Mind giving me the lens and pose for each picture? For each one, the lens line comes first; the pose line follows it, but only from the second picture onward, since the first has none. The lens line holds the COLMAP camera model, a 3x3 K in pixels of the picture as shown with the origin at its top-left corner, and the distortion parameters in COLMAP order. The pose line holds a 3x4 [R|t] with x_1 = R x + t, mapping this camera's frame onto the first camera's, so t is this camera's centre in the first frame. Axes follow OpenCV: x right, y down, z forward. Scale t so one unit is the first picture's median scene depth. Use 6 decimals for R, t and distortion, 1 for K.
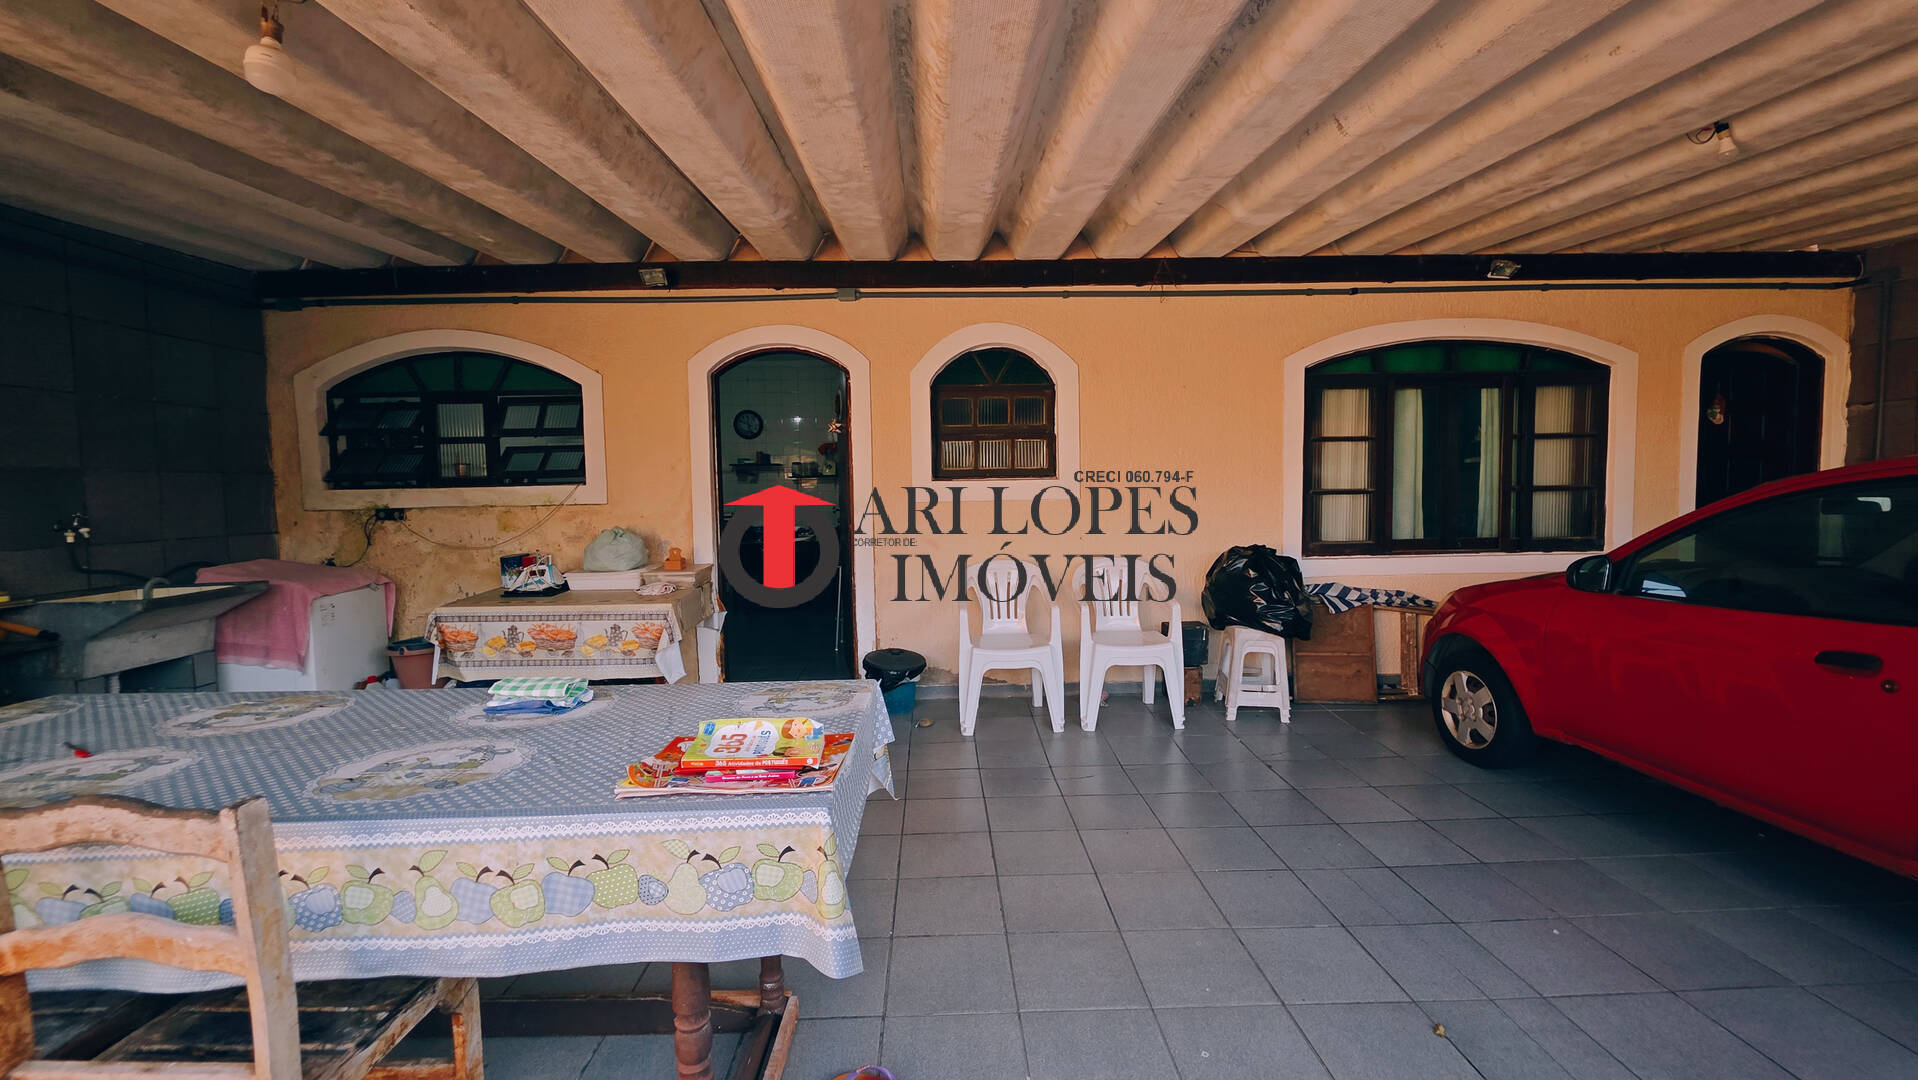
lens RADIAL K [[767.8, 0, 960.1], [0, 767.8, 533.7], [0, 0, 1]] dist [0.007826, -0.000137]
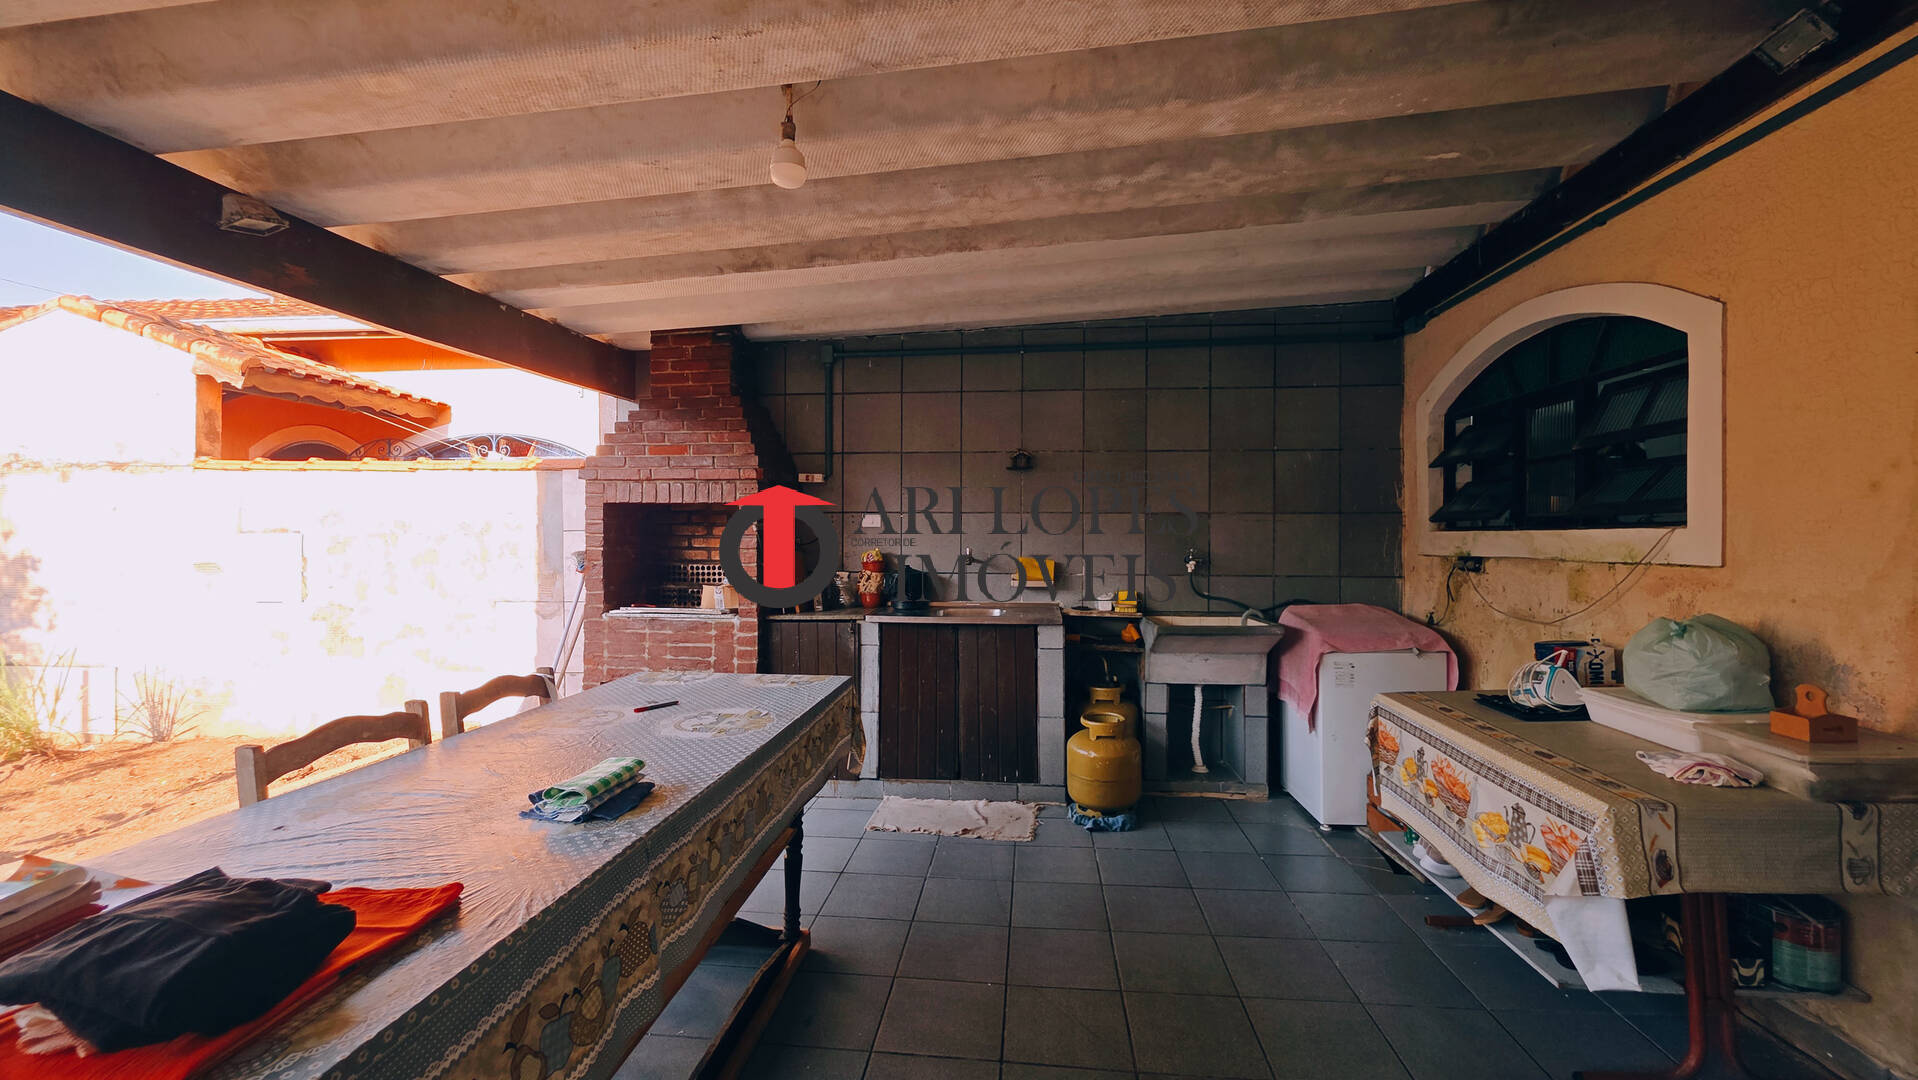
lens RADIAL K [[767.8, 0, 952.5], [0, 767.8, 535.5], [0, 0, 1]] dist [0.007826, -0.000137]
pose [[-0.127920, 0.017914, -0.991623, 0.086103], [-0.057792, 0.998003, 0.025485, -0.043255], [0.990099, 0.060568, -0.126630, 0.588131]]
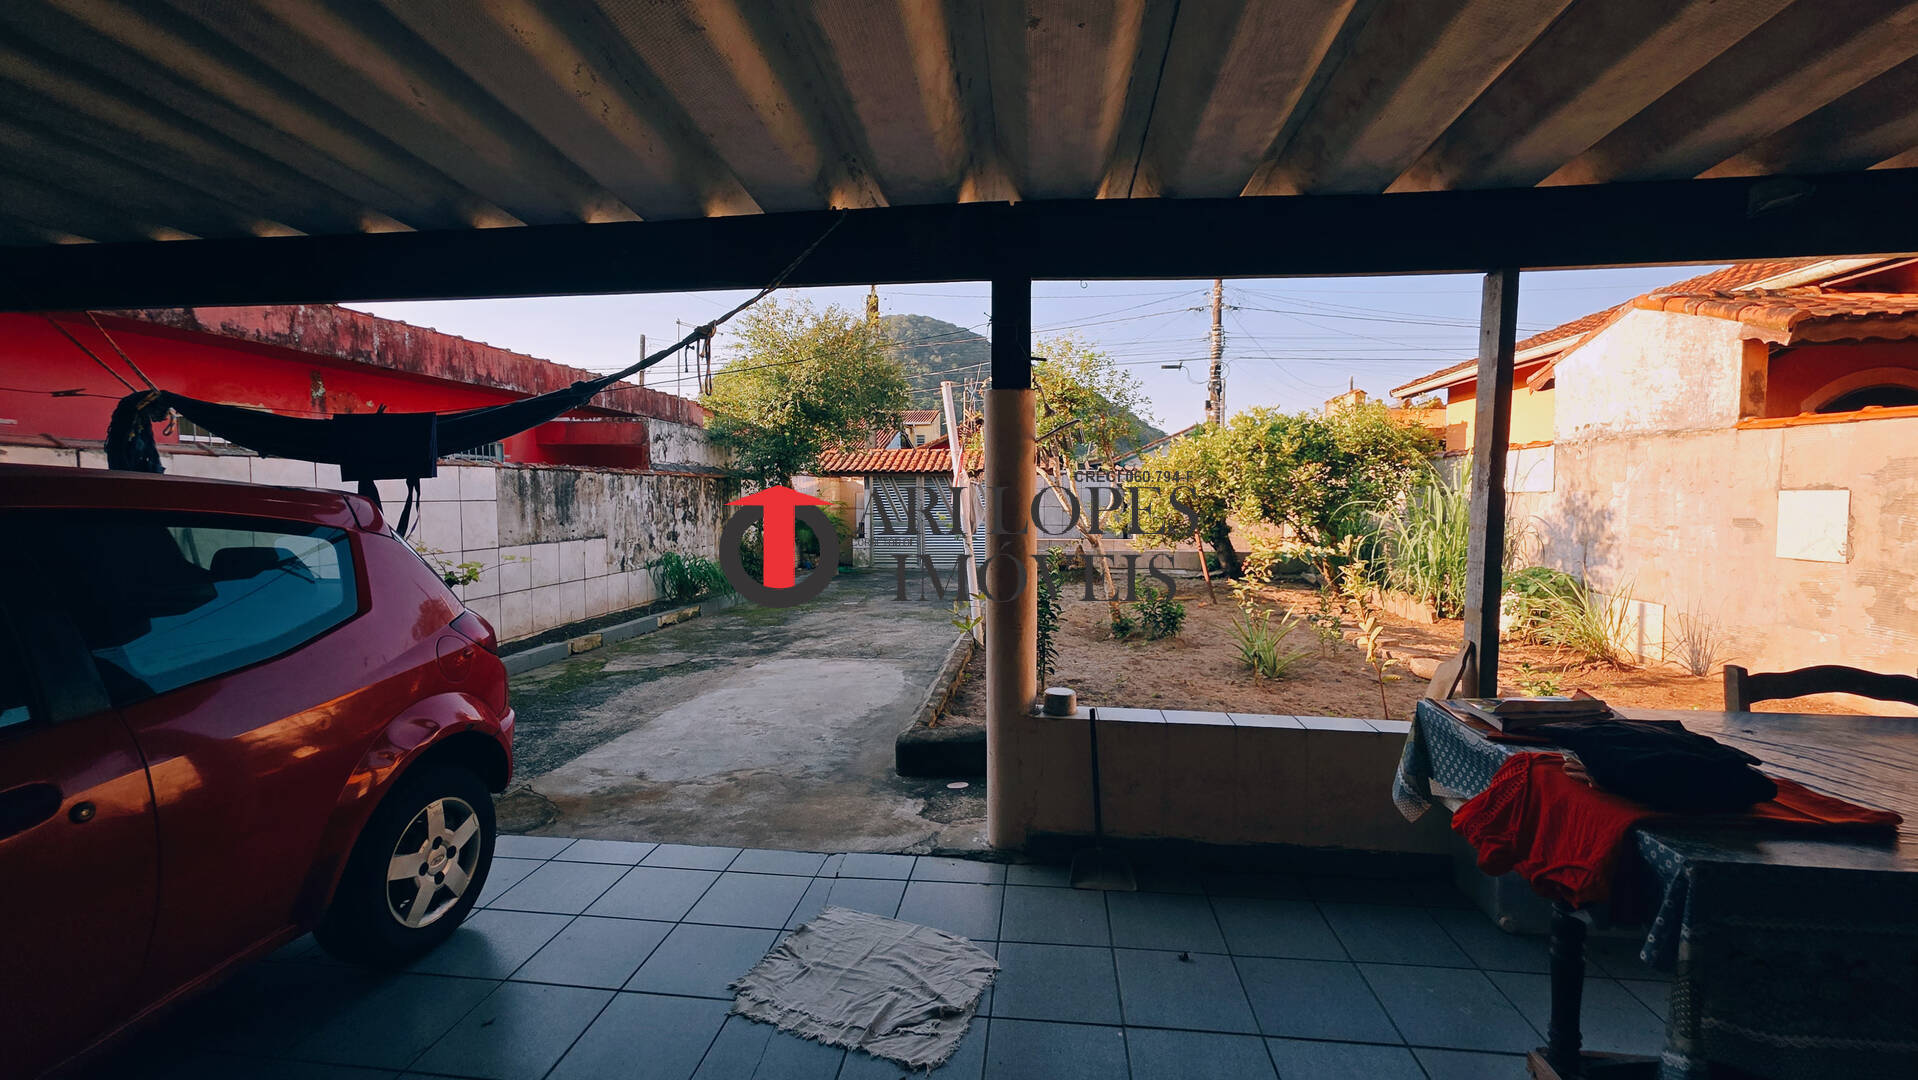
lens RADIAL K [[767.8, 0, 958.7], [0, 767.8, 529.6], [0, 0, 1]] dist [0.007826, -0.000137]
pose [[-0.990684, 0.016980, 0.135115, 0.237894], [0.030561, 0.994610, 0.099084, -0.060777], [-0.132704, 0.102290, -0.985863, 0.888346]]
